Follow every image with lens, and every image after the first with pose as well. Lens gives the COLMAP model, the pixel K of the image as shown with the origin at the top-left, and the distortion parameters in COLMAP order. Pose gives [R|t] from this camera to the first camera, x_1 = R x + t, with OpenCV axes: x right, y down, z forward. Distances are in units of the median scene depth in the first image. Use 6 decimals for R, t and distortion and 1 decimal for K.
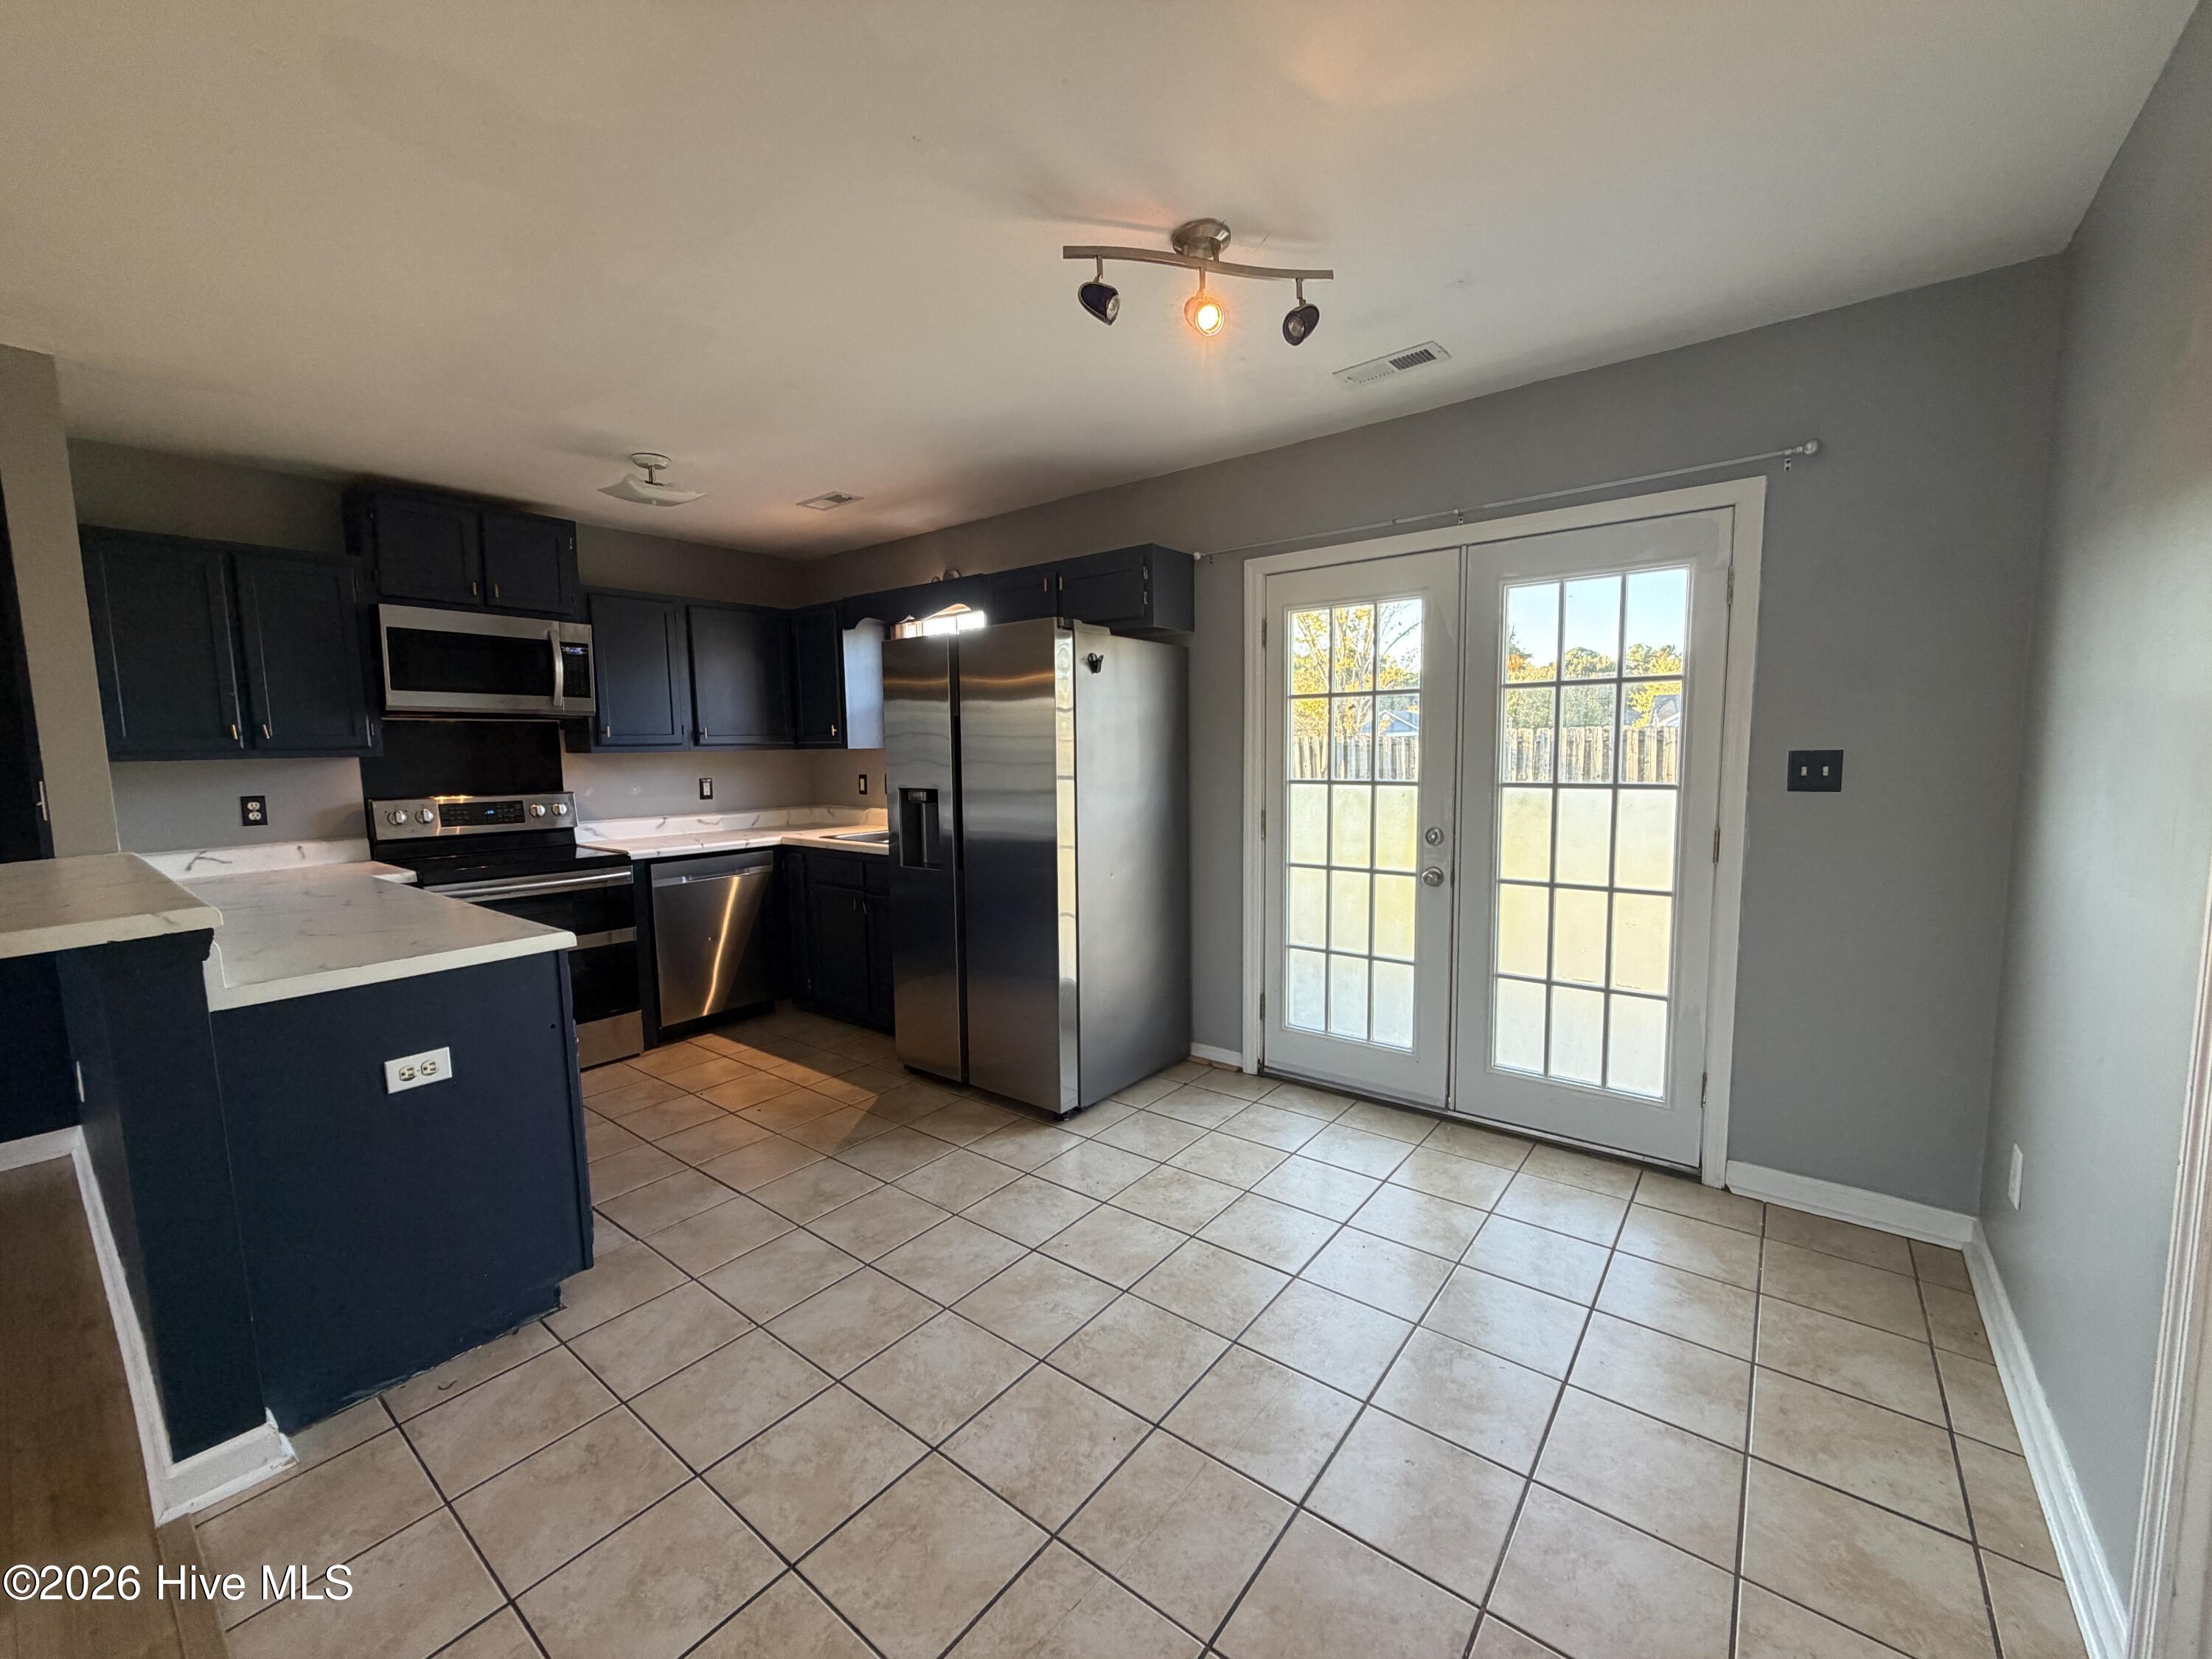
lens RADIAL K [[880.0, 0, 1102.5], [0, 880.0, 834.0], [0, 0, 1]] dist [0.002462, 0.000206]
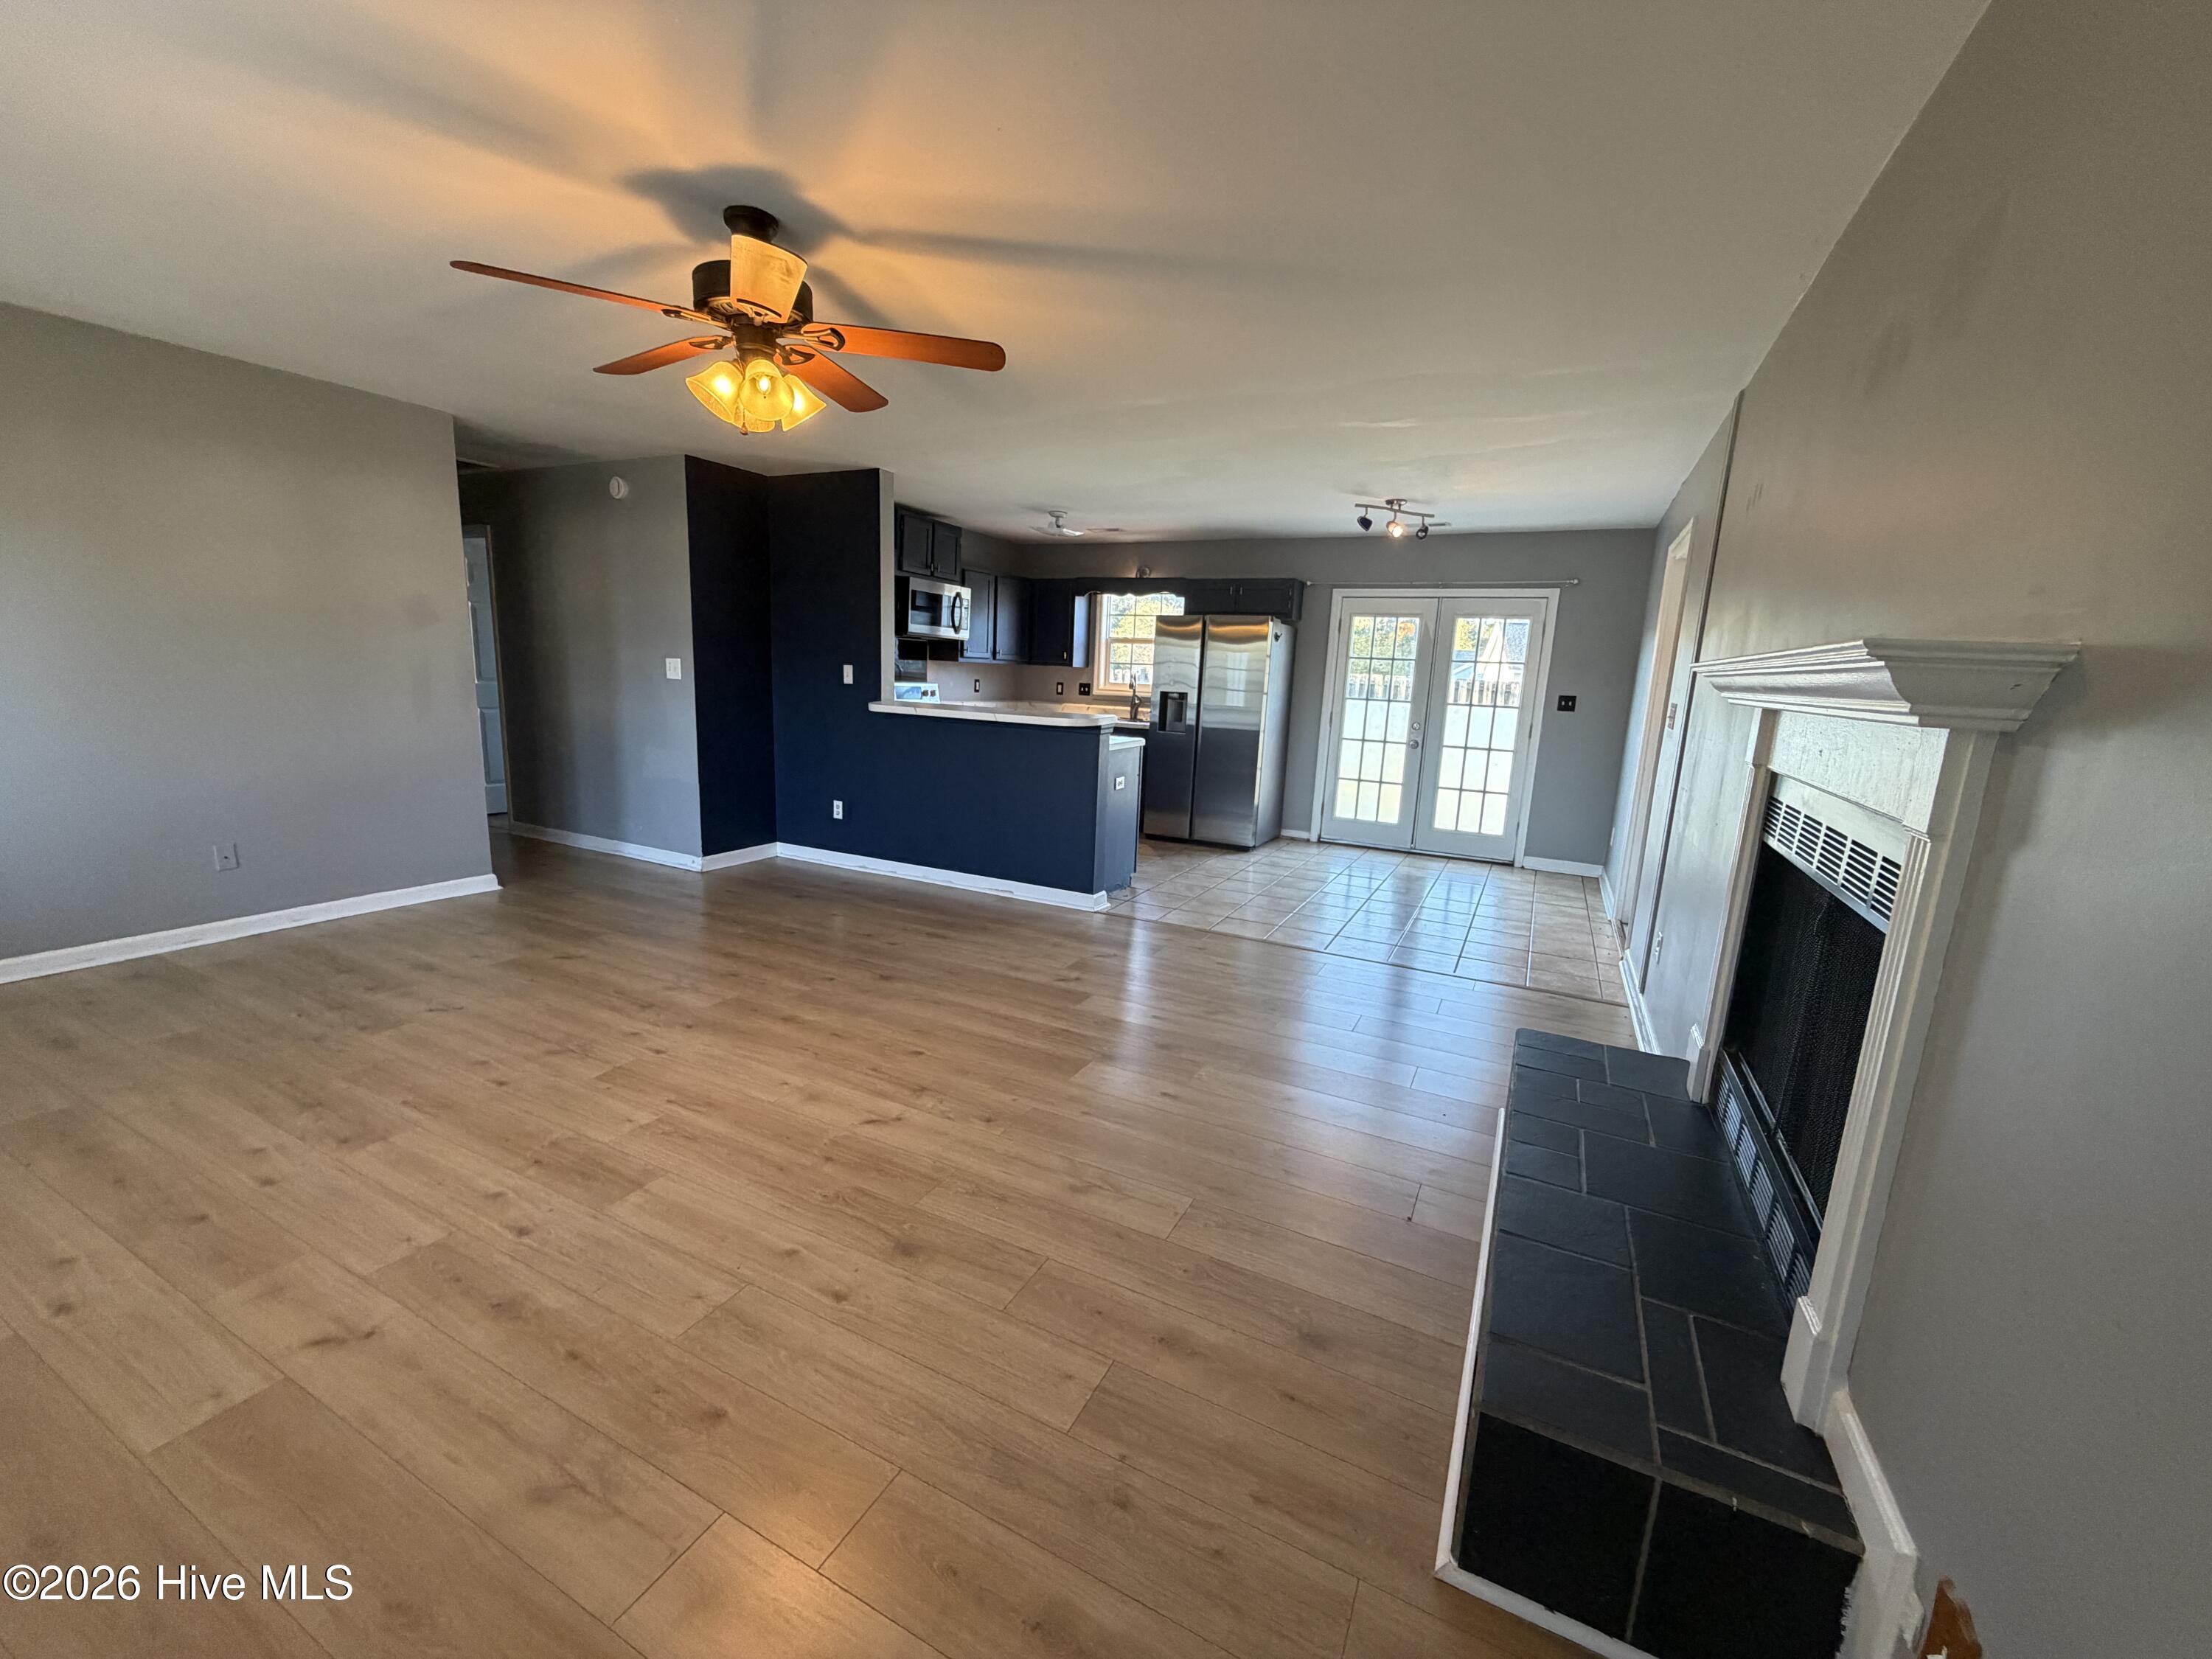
lens RADIAL K [[880.0, 0, 1102.5], [0, 880.0, 834.0], [0, 0, 1]] dist [0.002462, 0.000206]
pose [[0.978434, 0.022853, 0.205293, -0.854454], [-0.040350, 0.995860, 0.081450, 0.125347], [-0.202582, -0.087977, 0.975305, -1.043336]]
